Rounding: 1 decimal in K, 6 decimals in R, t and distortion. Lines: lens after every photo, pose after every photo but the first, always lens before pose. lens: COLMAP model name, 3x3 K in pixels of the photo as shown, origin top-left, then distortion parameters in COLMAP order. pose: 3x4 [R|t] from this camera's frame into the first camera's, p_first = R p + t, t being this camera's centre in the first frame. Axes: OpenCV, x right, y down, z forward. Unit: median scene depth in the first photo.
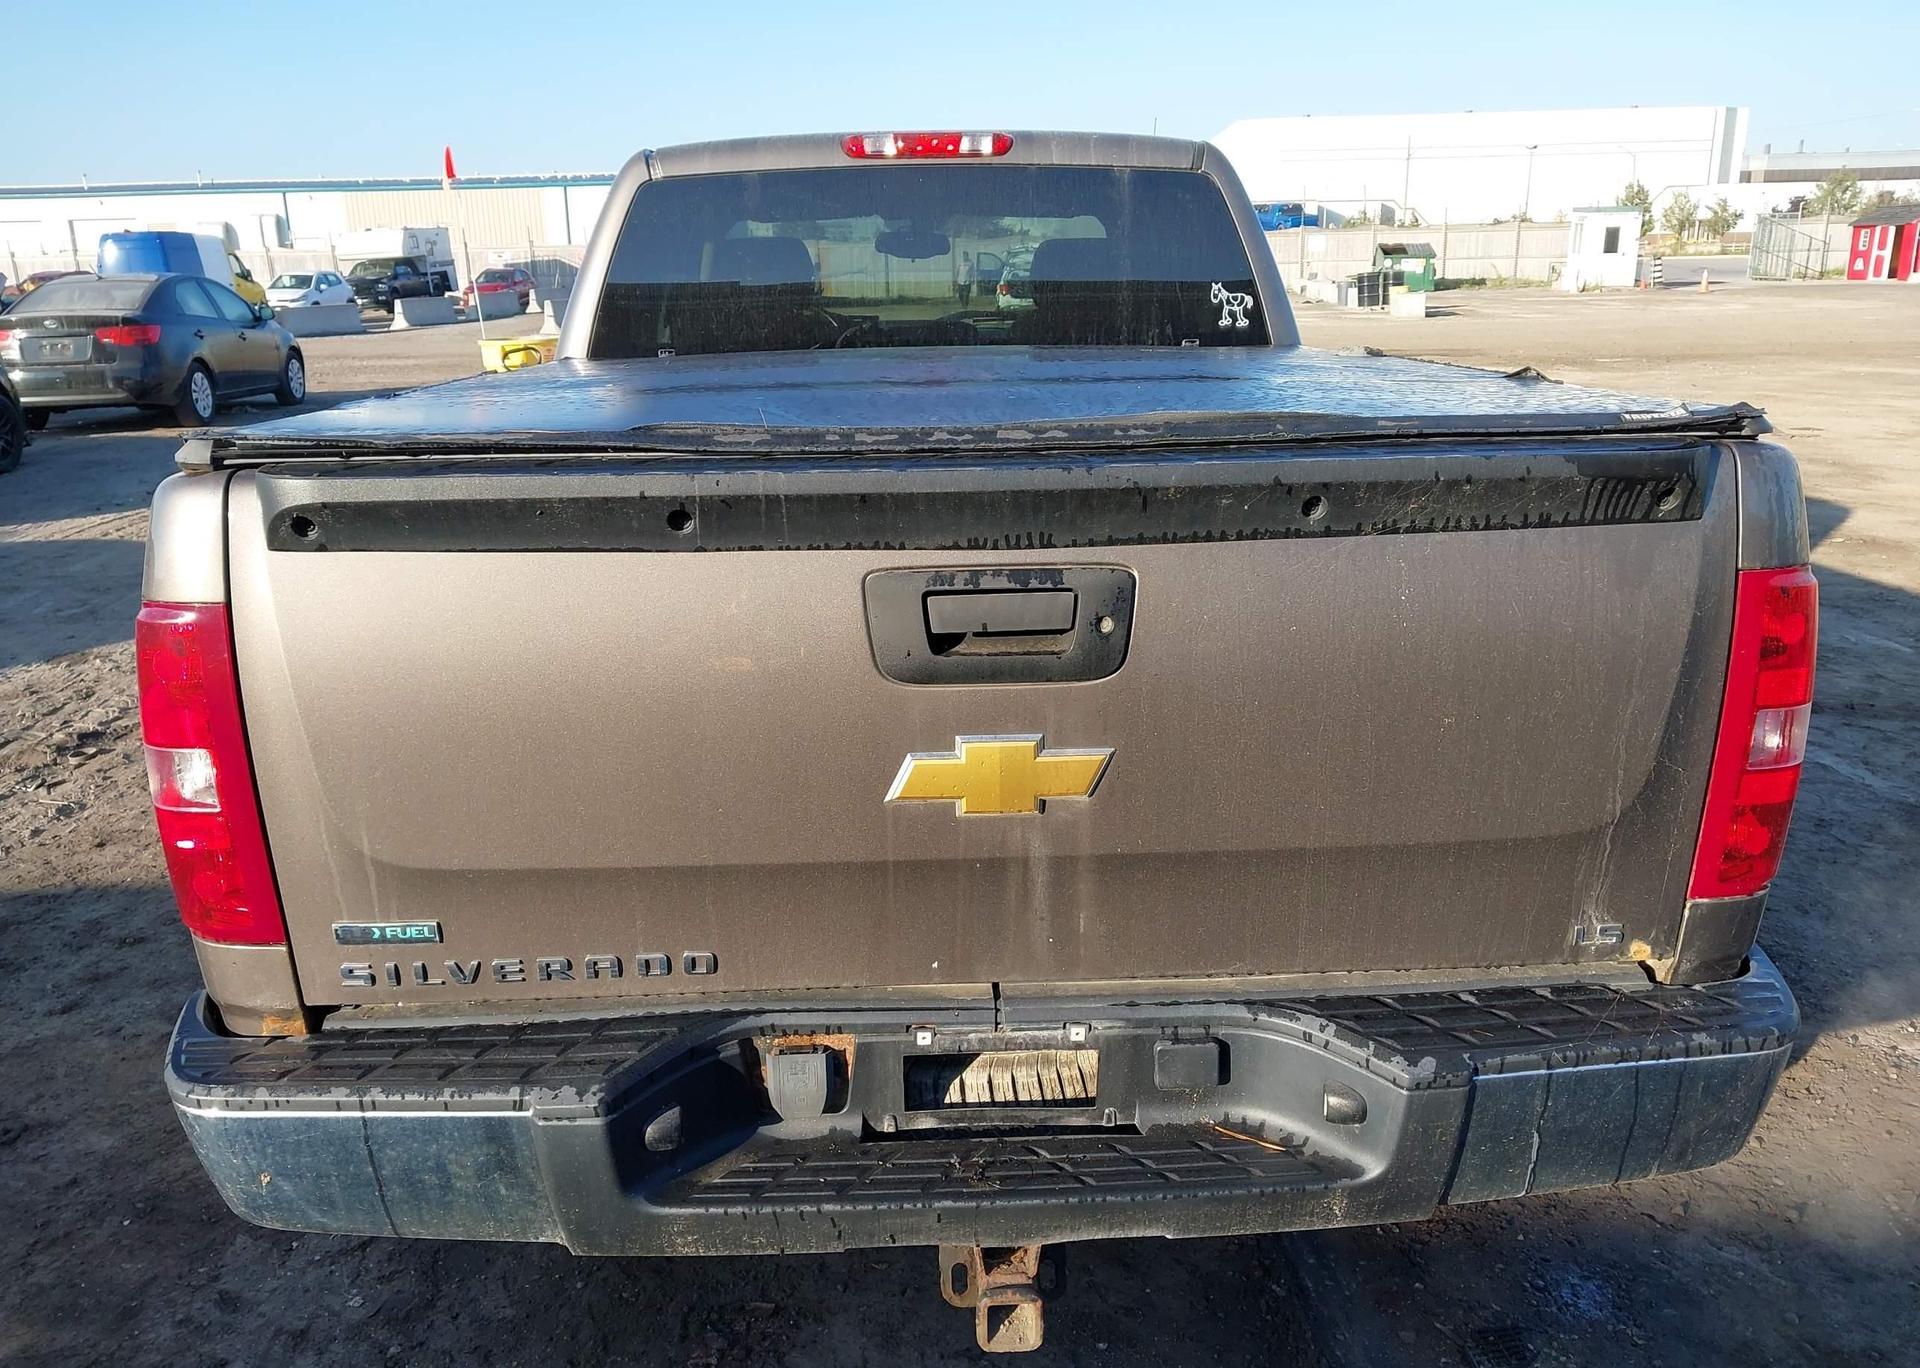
lens RADIAL K [[1512.7, 0, 965.7], [0, 1512.7, 696.5], [0, 0, 1]] dist [0.030589, -0.041102]
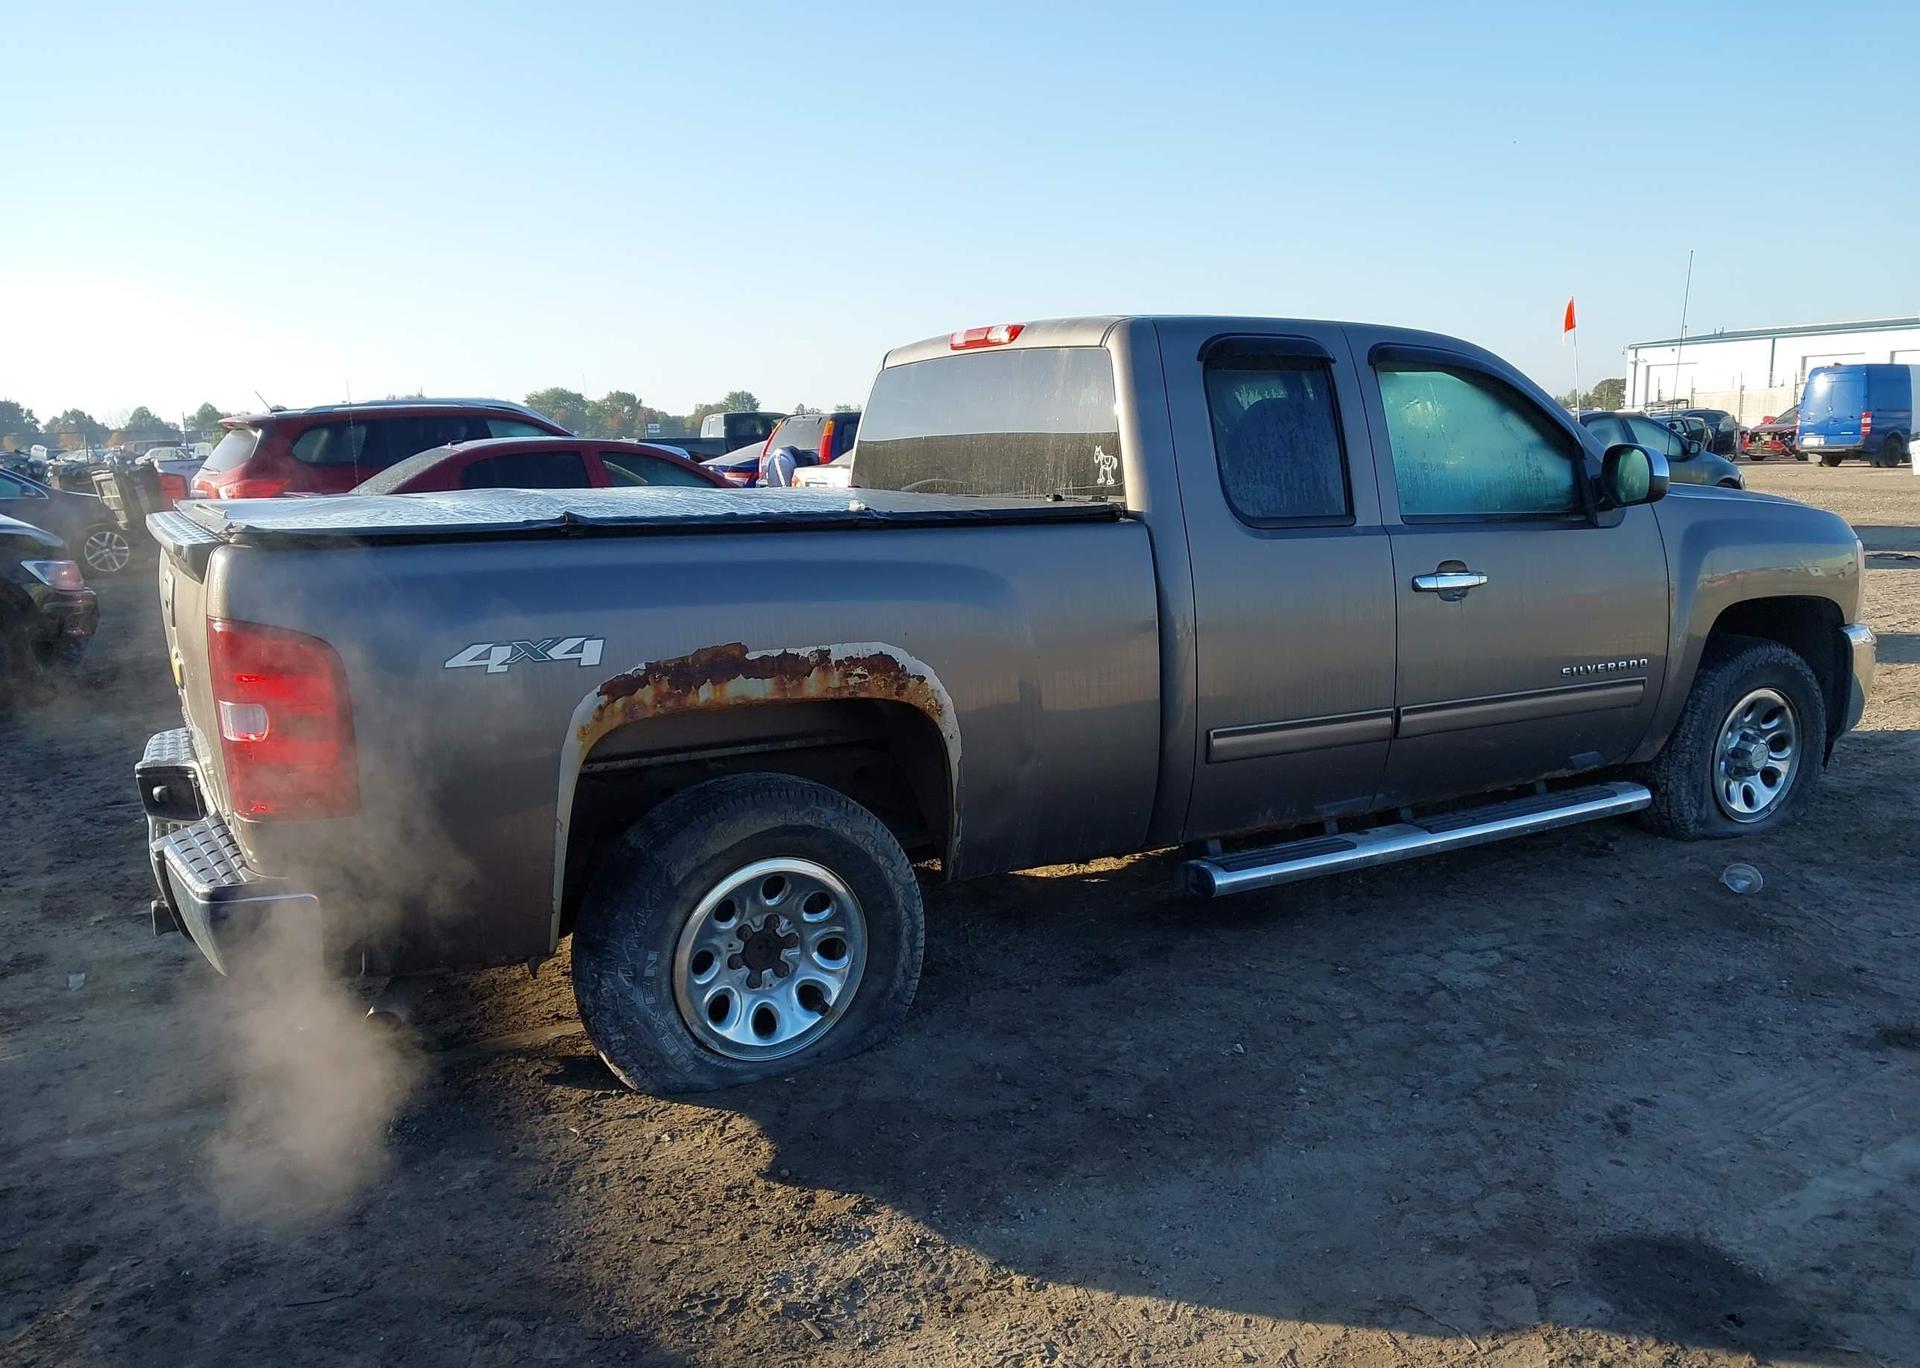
lens RADIAL K [[1512.7, 0, 969.7], [0, 1512.7, 685.5], [0, 0, 1]] dist [0.030589, -0.041102]
pose [[0.464203, 0.158009, -0.871521, 1.113669], [-0.233420, 0.971000, 0.051717, -0.135975], [0.854418, 0.179423, 0.487624, 0.407722]]
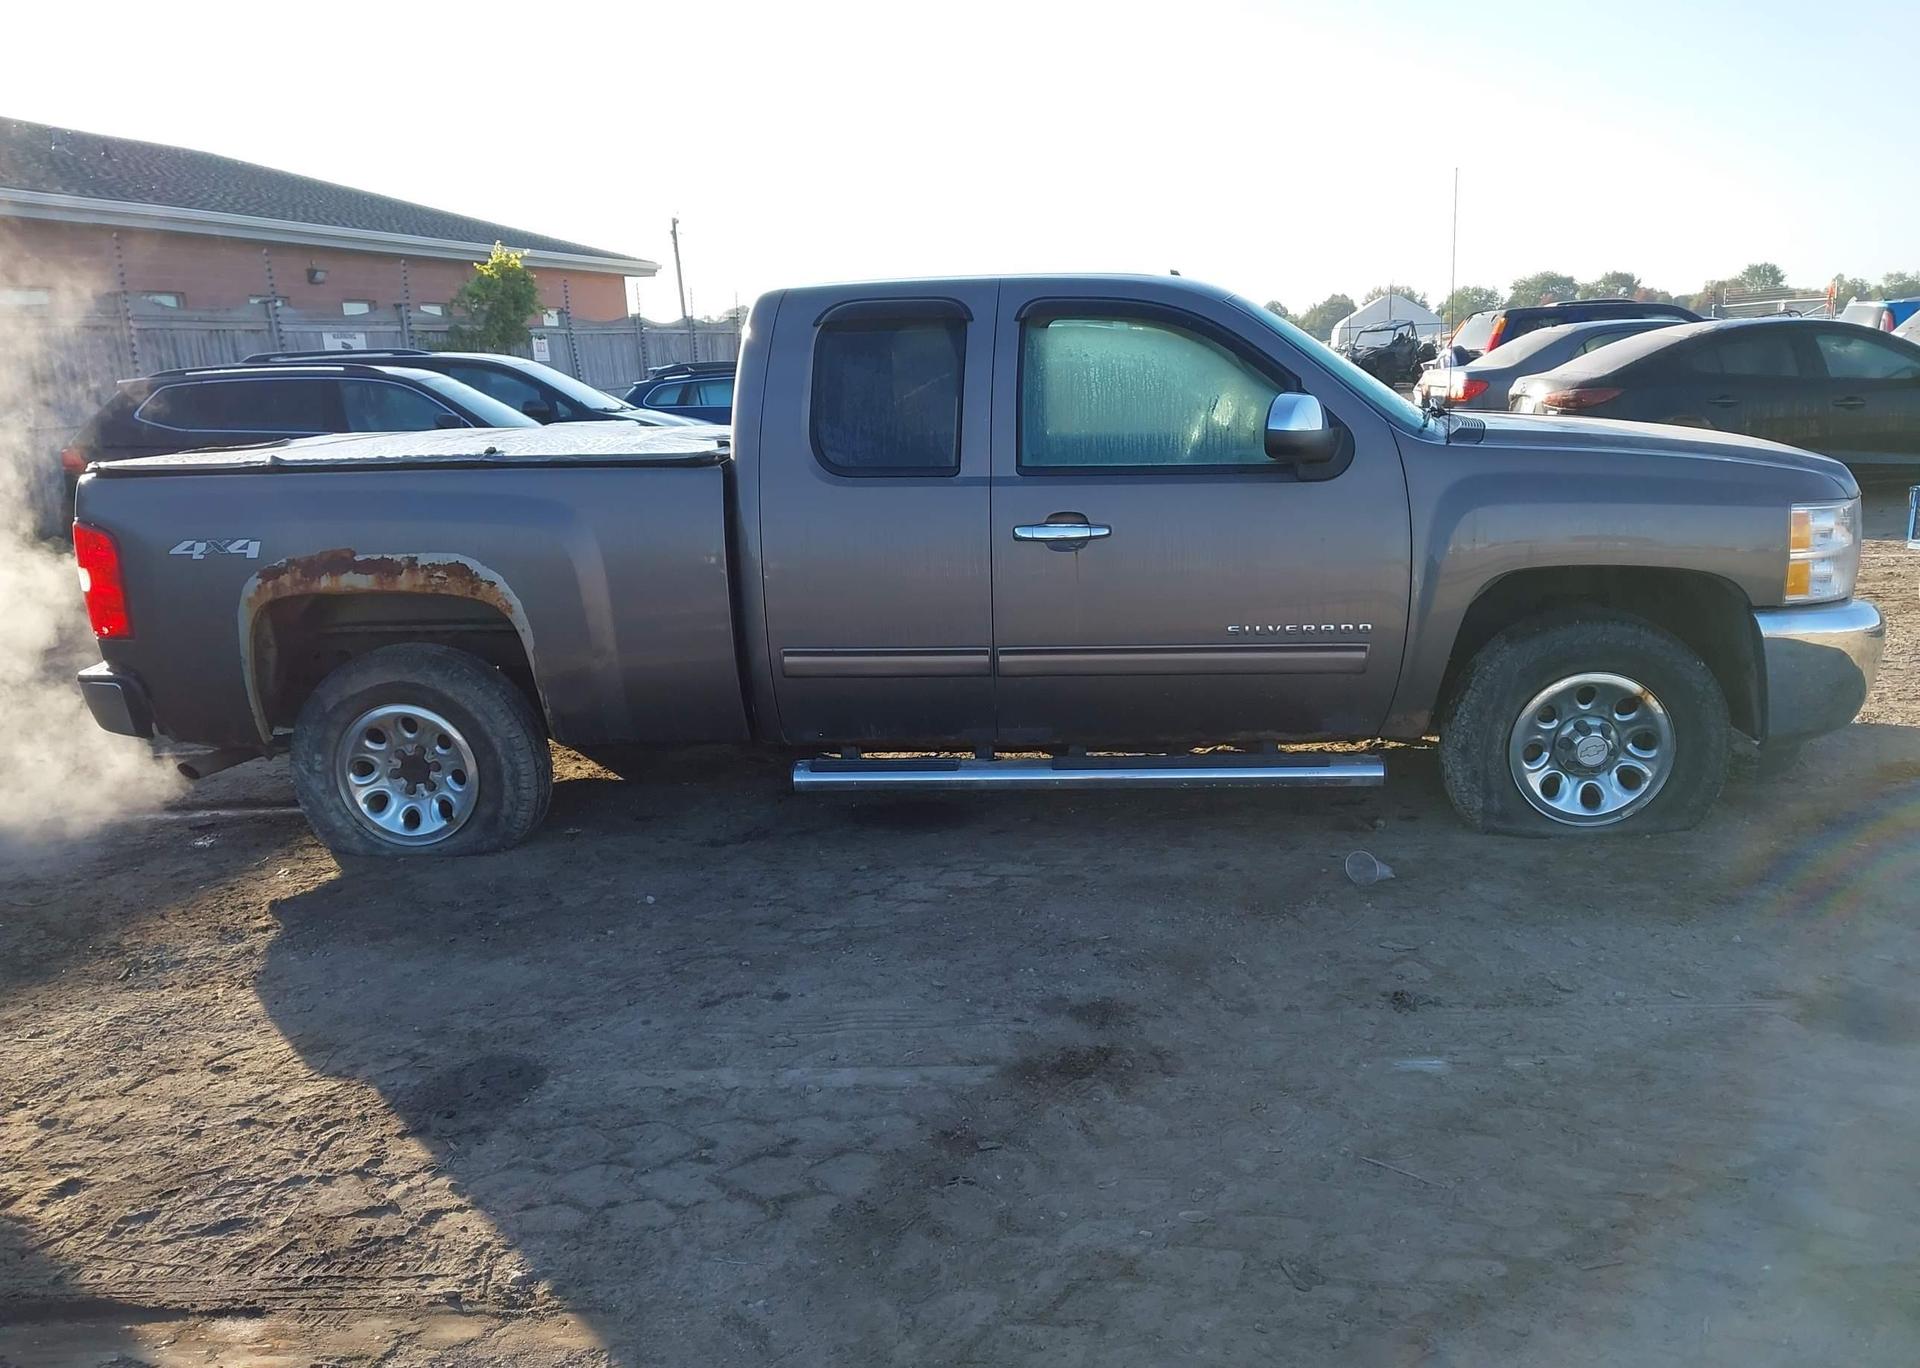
lens RADIAL K [[1512.7, 0, 965.5], [0, 1512.7, 690.9], [0, 0, 1]] dist [0.030589, -0.041102]
pose [[-0.142529, 0.241888, -0.959779, 1.452905], [-0.225212, 0.936318, 0.269420, -0.432648], [0.963828, 0.254554, -0.078977, 1.356805]]
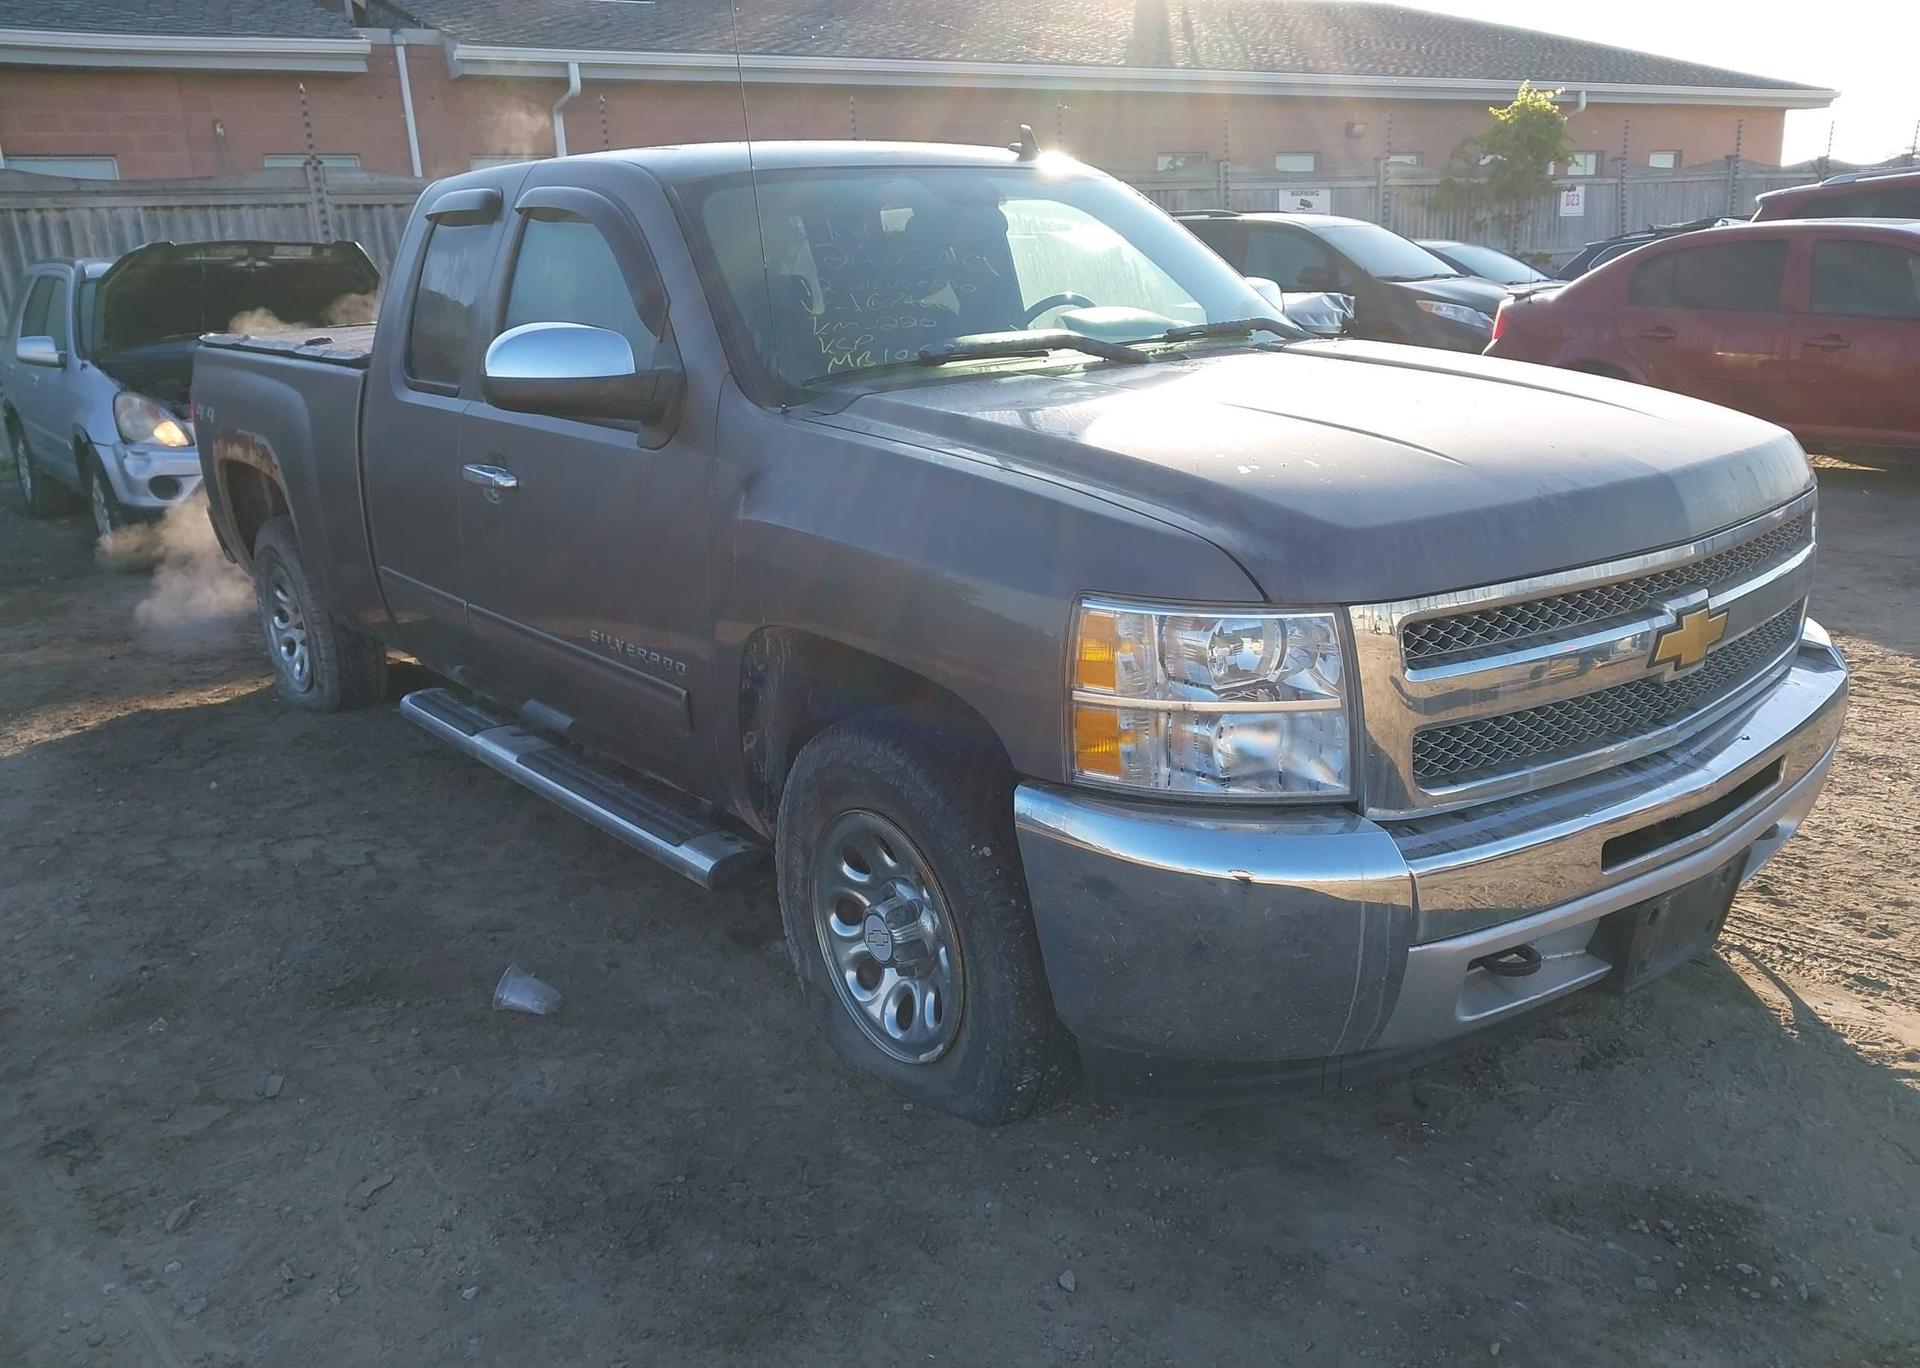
lens RADIAL K [[1512.7, 0, 959.5], [0, 1512.7, 675.7], [0, 0, 1]] dist [0.030589, -0.041102]
pose [[-0.802780, 0.210284, -0.557966, 0.577066], [-0.106405, 0.870211, 0.481052, -0.649346], [0.586705, 0.445549, -0.676212, 2.232200]]
